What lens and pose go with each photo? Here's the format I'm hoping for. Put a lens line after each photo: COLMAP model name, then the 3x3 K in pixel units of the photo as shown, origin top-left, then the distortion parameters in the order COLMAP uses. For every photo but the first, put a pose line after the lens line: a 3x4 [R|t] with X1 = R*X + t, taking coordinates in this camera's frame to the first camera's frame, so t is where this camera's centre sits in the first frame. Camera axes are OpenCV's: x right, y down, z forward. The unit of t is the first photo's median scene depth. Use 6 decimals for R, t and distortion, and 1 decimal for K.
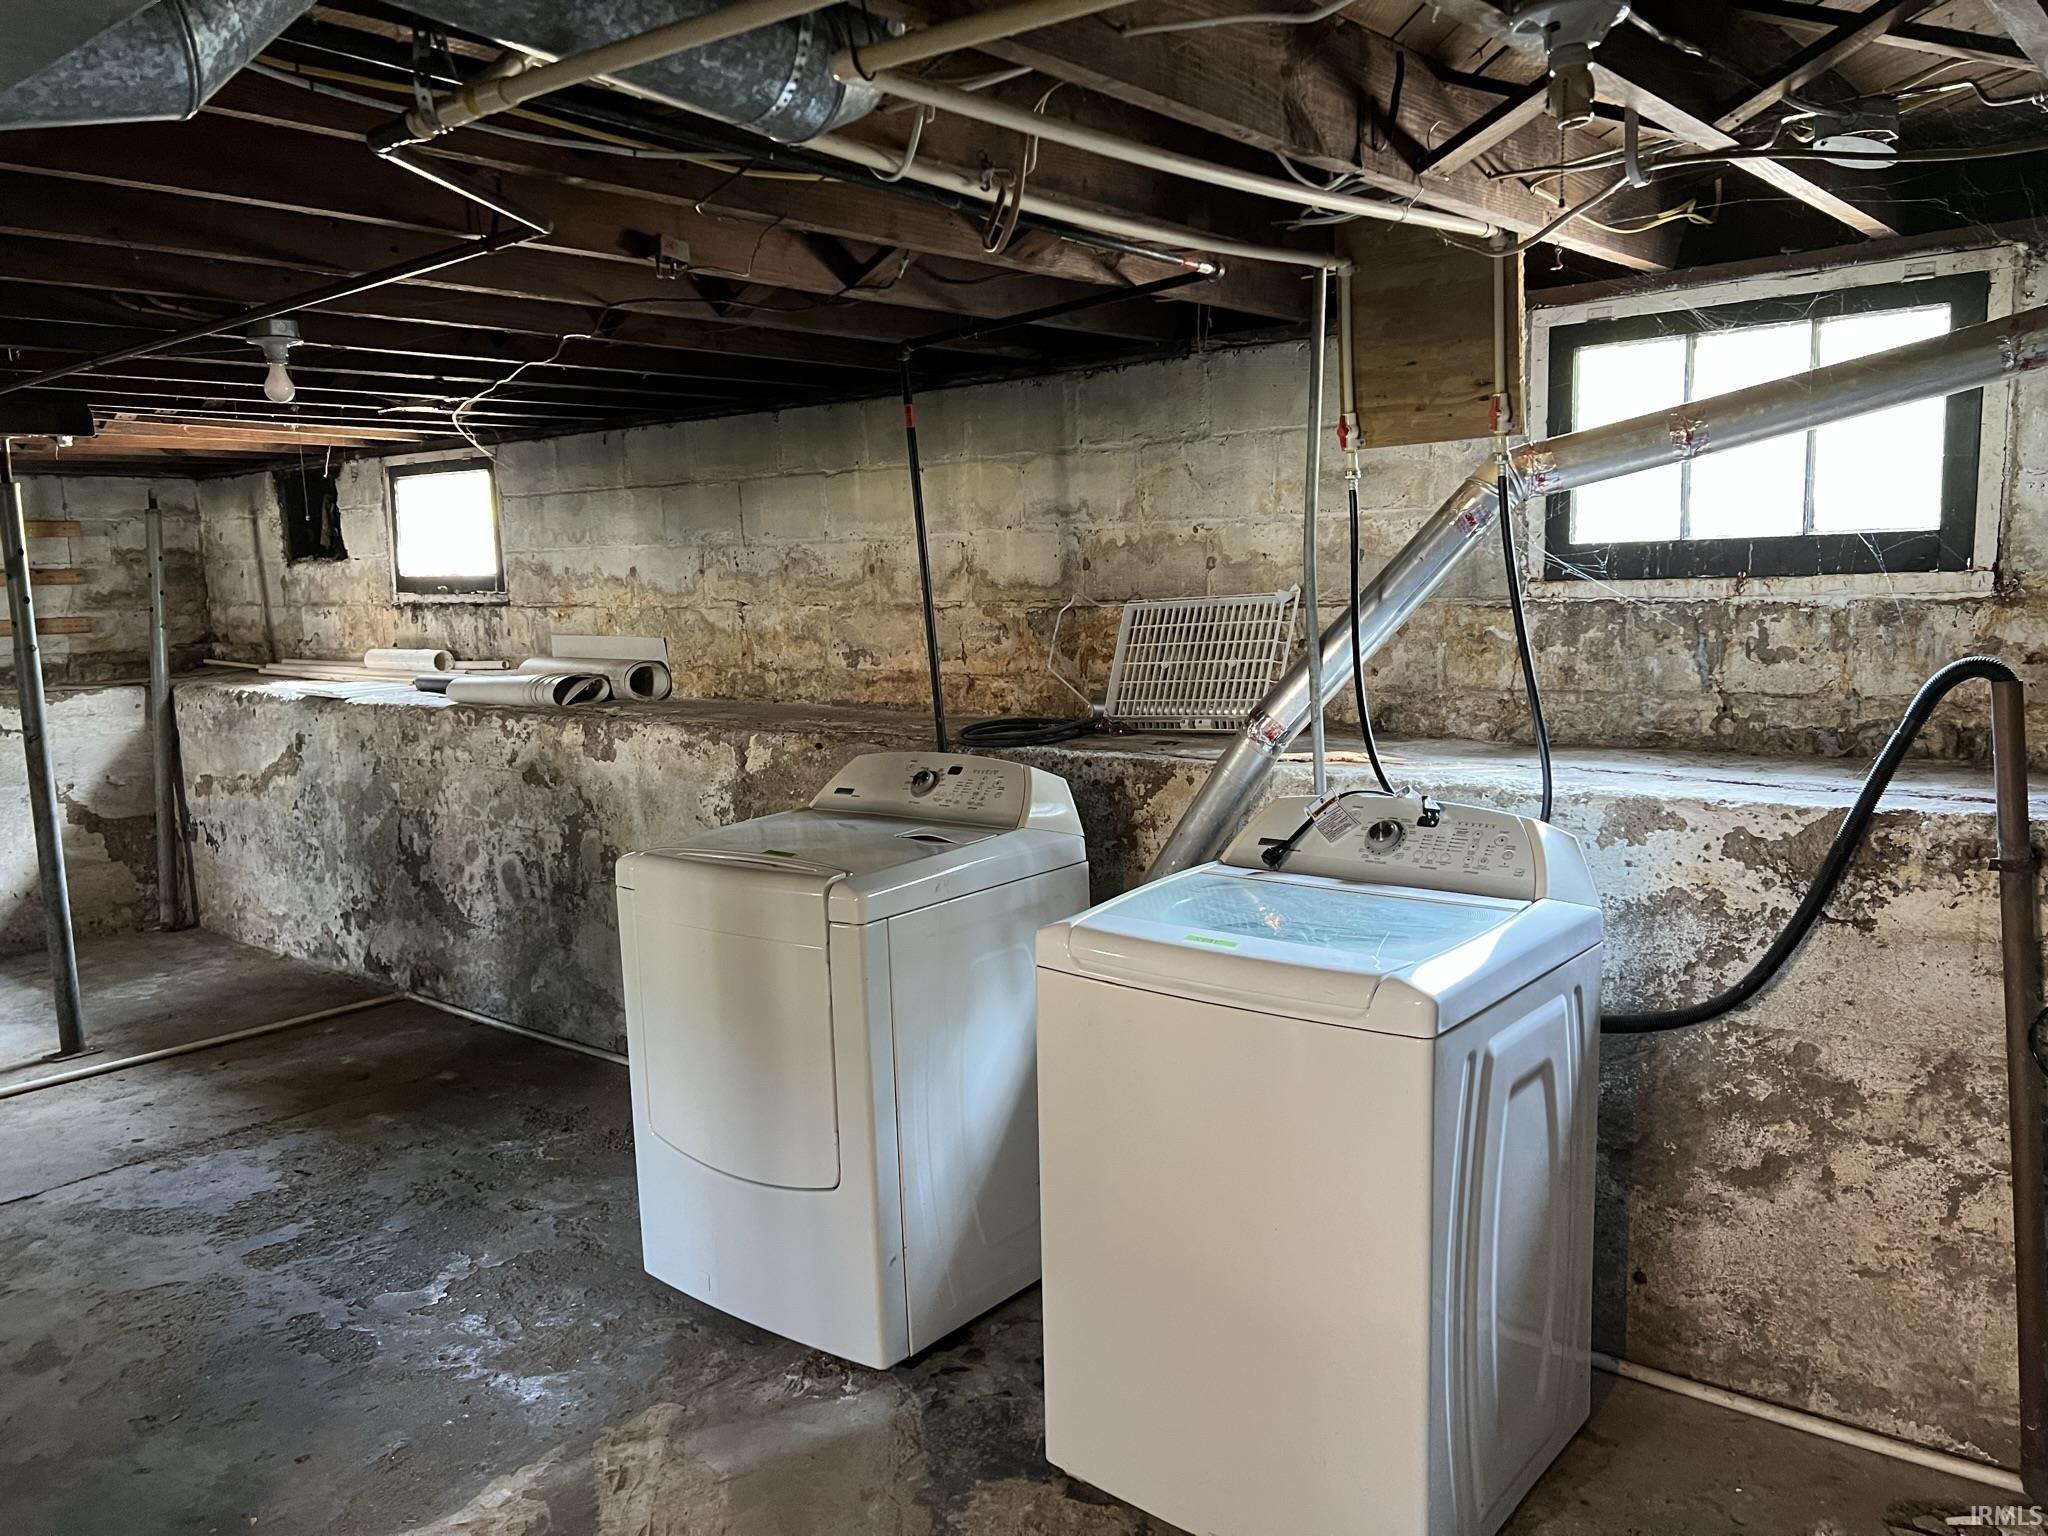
lens RADIAL K [[1528.8, 0, 1027.8], [0, 1528.8, 770.6], [0, 0, 1]] dist [0.020462, -0.012016]
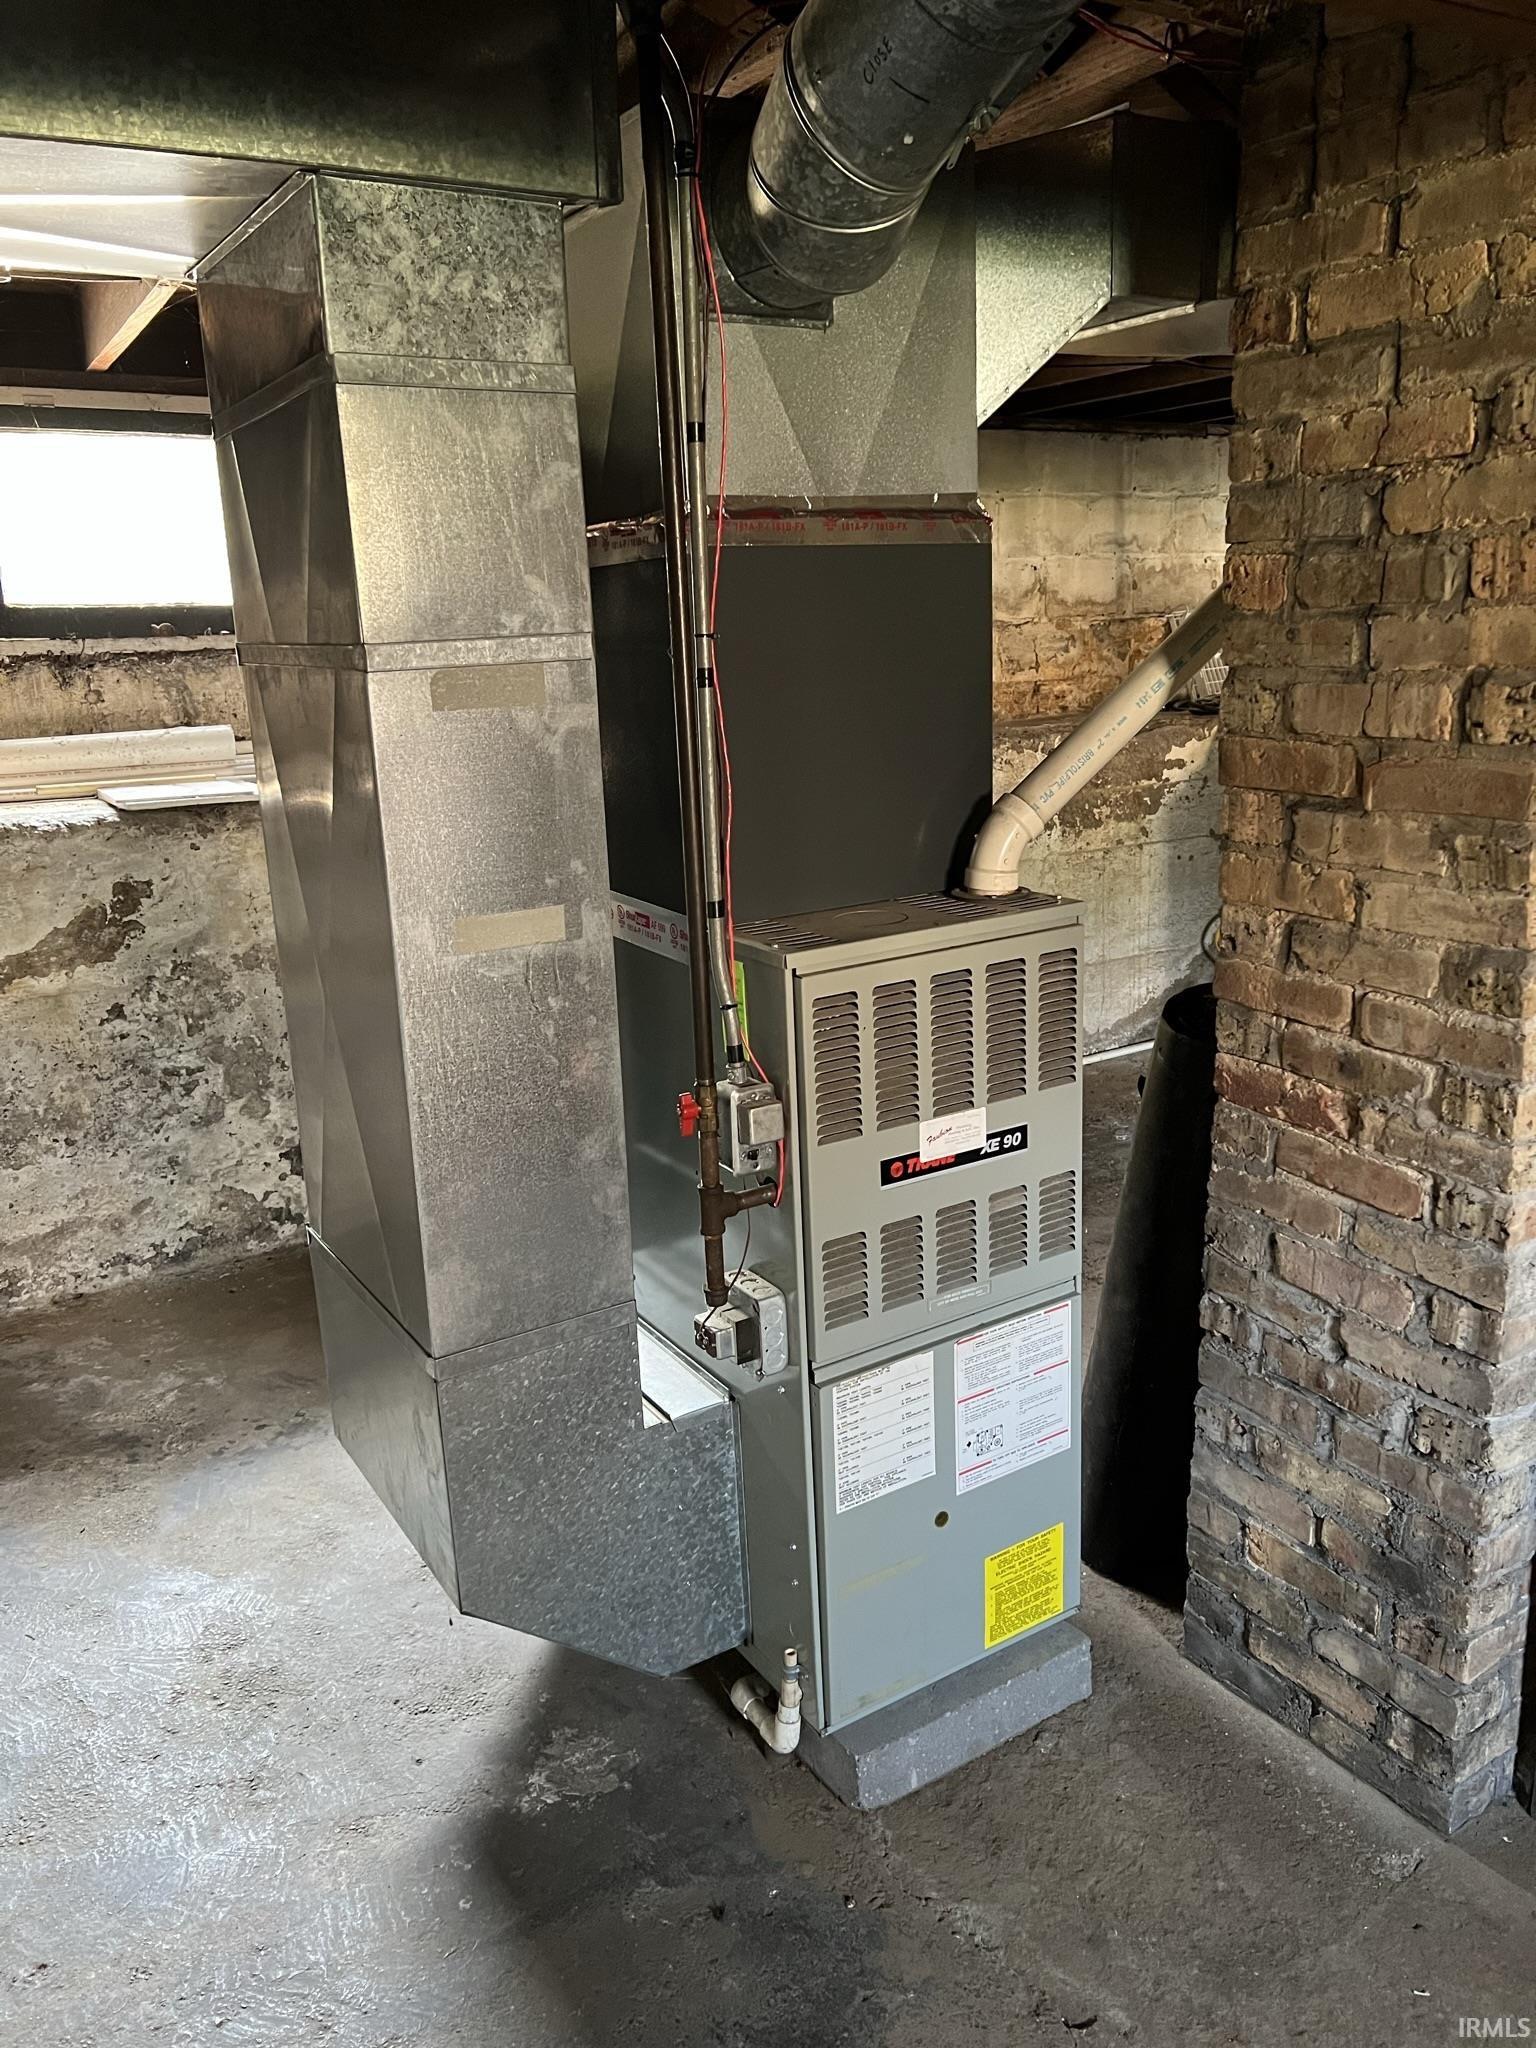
lens RADIAL K [[1528.8, 0, 769.8], [0, 1528.8, 1020.4], [0, 0, 1]] dist [0.020462, -0.012016]
pose [[0.323526, -0.215952, 0.921247, -1.313203], [0.162305, 0.971843, 0.170814, -0.045300], [-0.932195, 0.094260, 0.349467, 0.834333]]
